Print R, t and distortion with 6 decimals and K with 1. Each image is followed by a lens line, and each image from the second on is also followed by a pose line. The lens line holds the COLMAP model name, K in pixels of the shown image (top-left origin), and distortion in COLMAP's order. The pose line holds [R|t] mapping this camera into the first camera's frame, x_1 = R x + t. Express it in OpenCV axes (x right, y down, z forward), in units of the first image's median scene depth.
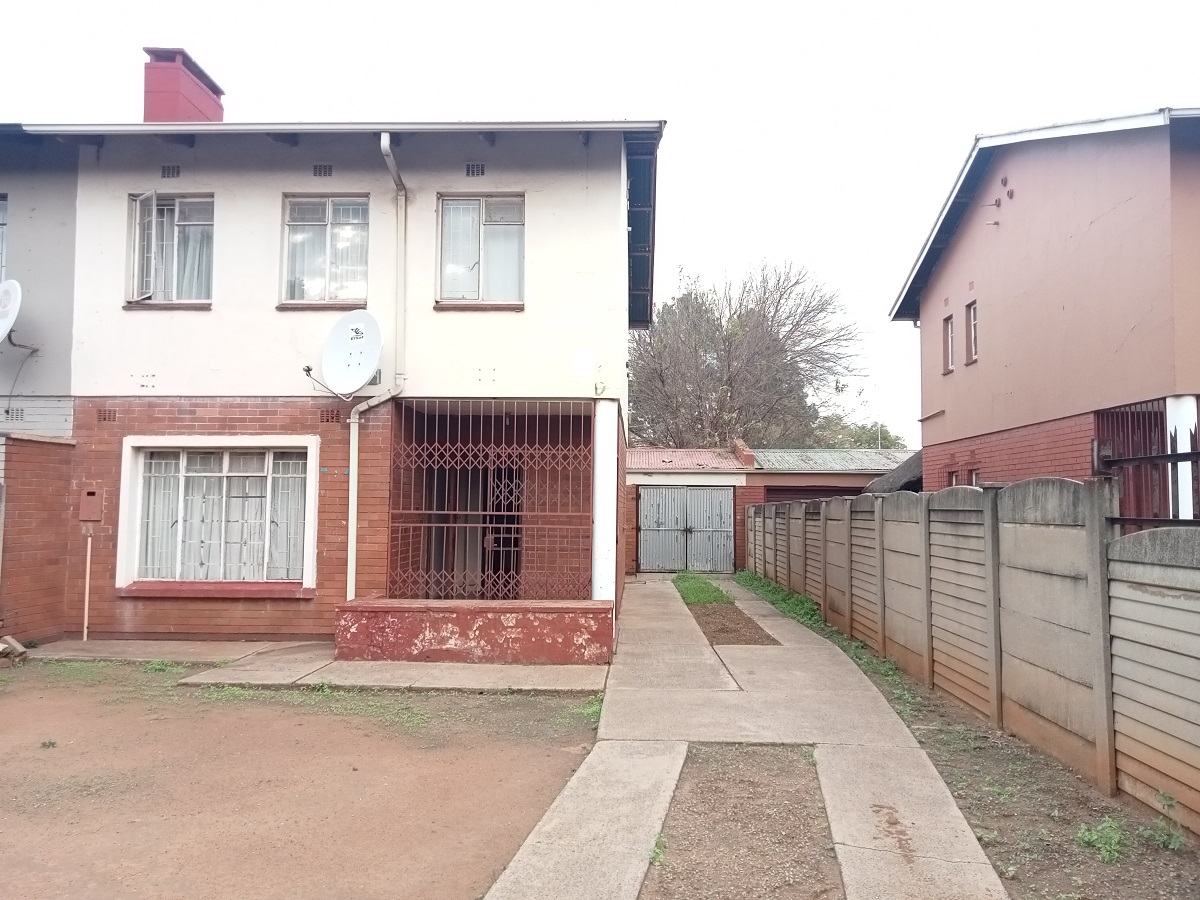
lens RADIAL K [[884.8, 0, 600.0], [0, 884.8, 450.0], [0, 0, 1]] dist [0.050960, -0.065798]
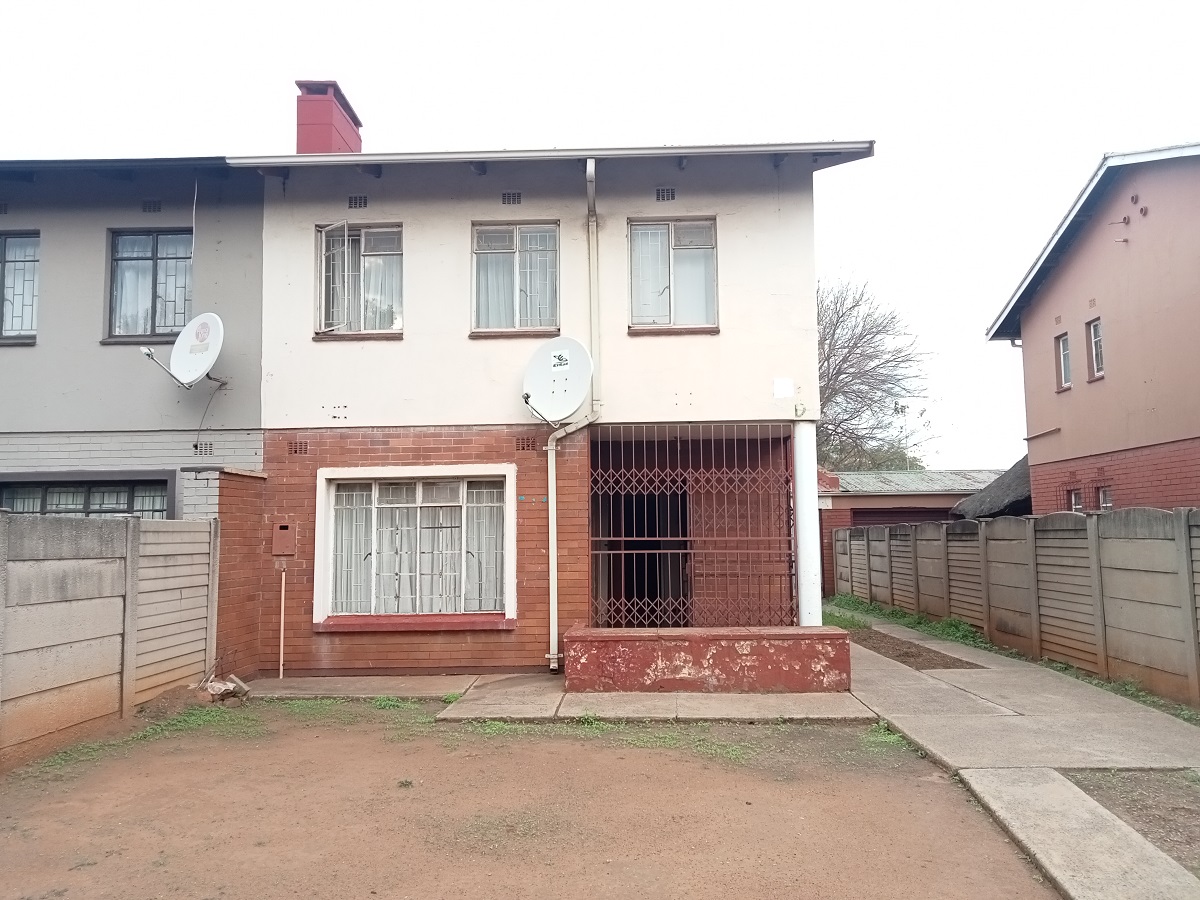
lens RADIAL K [[884.8, 0, 600.0], [0, 884.8, 450.0], [0, 0, 1]] dist [0.050960, -0.065798]
pose [[0.999744, -0.019961, 0.010657, -0.229990], [0.020289, 0.999293, -0.031667, 0.001636], [-0.010017, 0.031875, 0.999442, 0.013624]]
